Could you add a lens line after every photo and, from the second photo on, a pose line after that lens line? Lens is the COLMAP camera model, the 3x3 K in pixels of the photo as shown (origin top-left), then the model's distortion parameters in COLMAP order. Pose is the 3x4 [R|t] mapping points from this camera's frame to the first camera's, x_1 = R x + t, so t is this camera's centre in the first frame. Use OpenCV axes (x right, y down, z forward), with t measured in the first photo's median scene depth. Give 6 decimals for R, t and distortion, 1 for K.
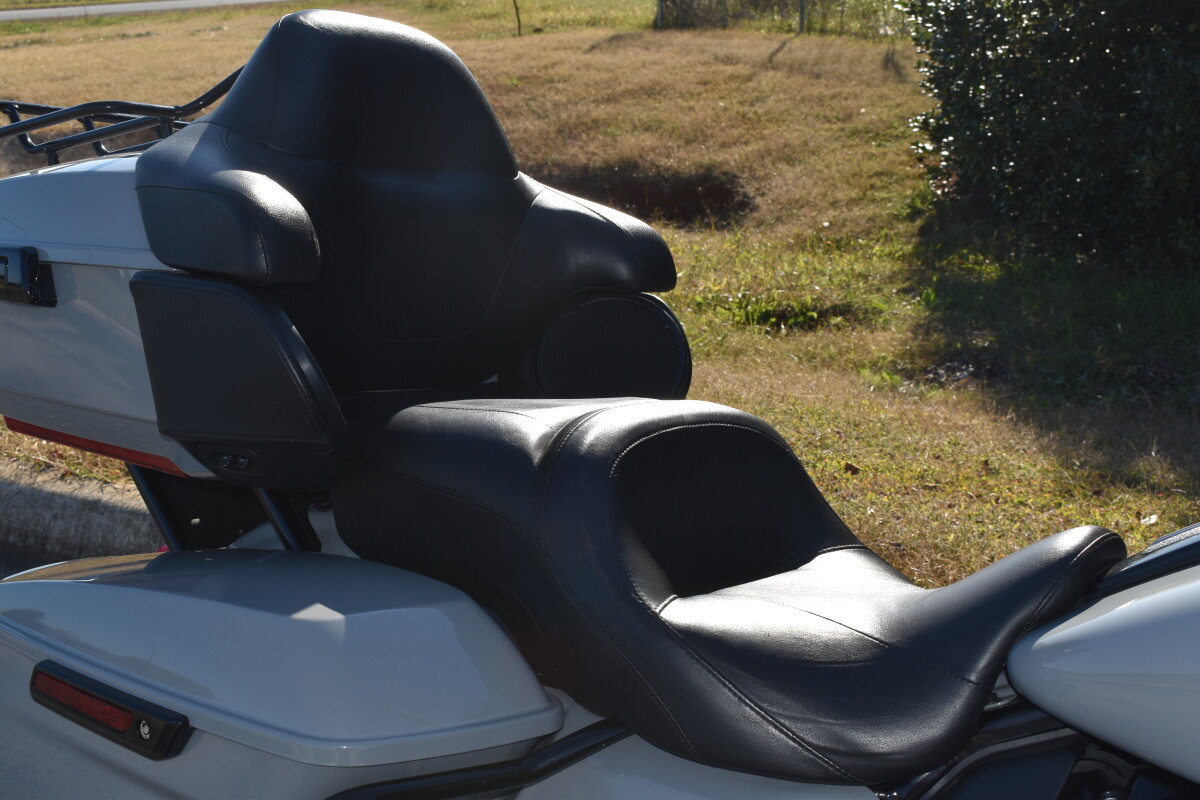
lens RADIAL K [[1568.8, 0, 600.0], [0, 1568.8, 400.0], [0, 0, 1]] dist [-0.028602, -0.054963]
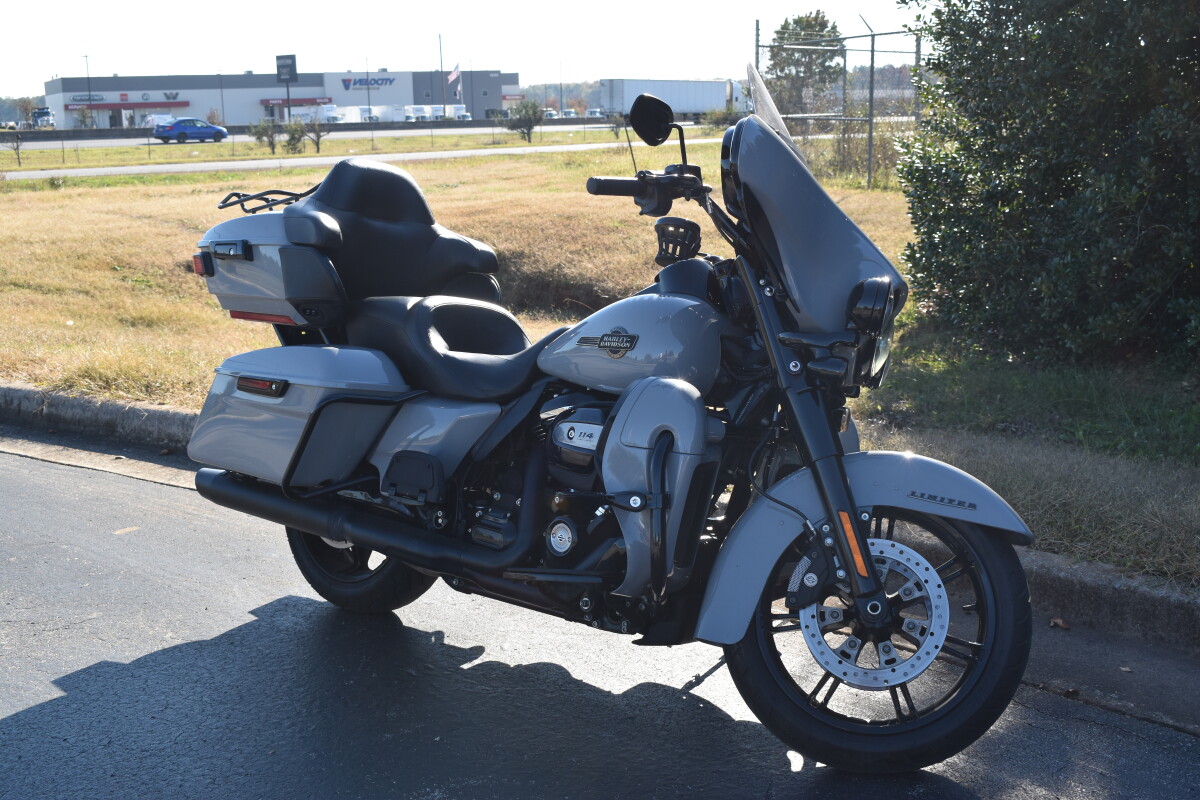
lens RADIAL K [[1519.6, 0, 600.0], [0, 1519.6, 400.0], [0, 0, 1]] dist [-0.047672, 0.034989]
pose [[0.994416, 0.027731, -0.101818, 0.066750], [-0.037076, 0.995154, -0.091066, 0.049439], [0.098800, 0.094332, 0.990626, -0.193645]]
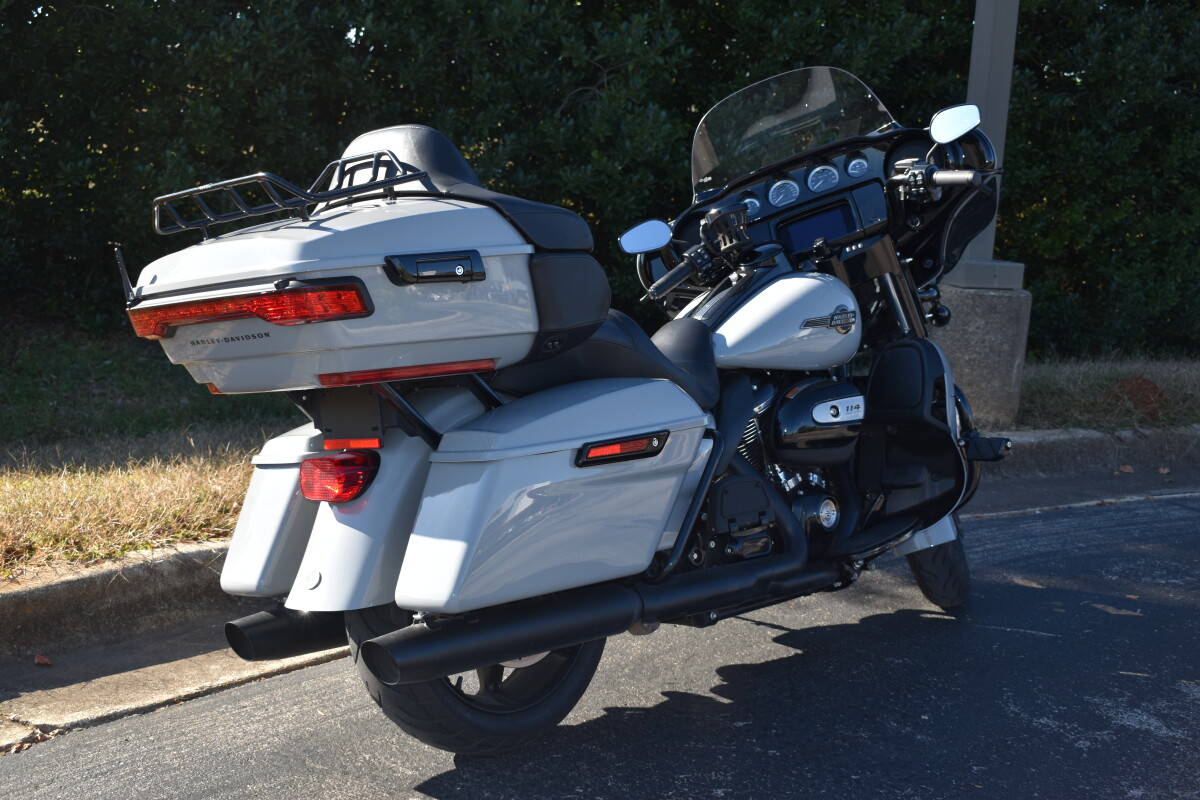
lens RADIAL K [[1568.8, 0, 600.0], [0, 1568.8, 400.0], [0, 0, 1]] dist [-0.028602, -0.054963]
pose [[0.137618, -0.135087, 0.981230, -0.257976], [0.202322, 0.973602, 0.105661, -0.010749], [-0.969601, 0.183984, 0.161316, 0.069210]]
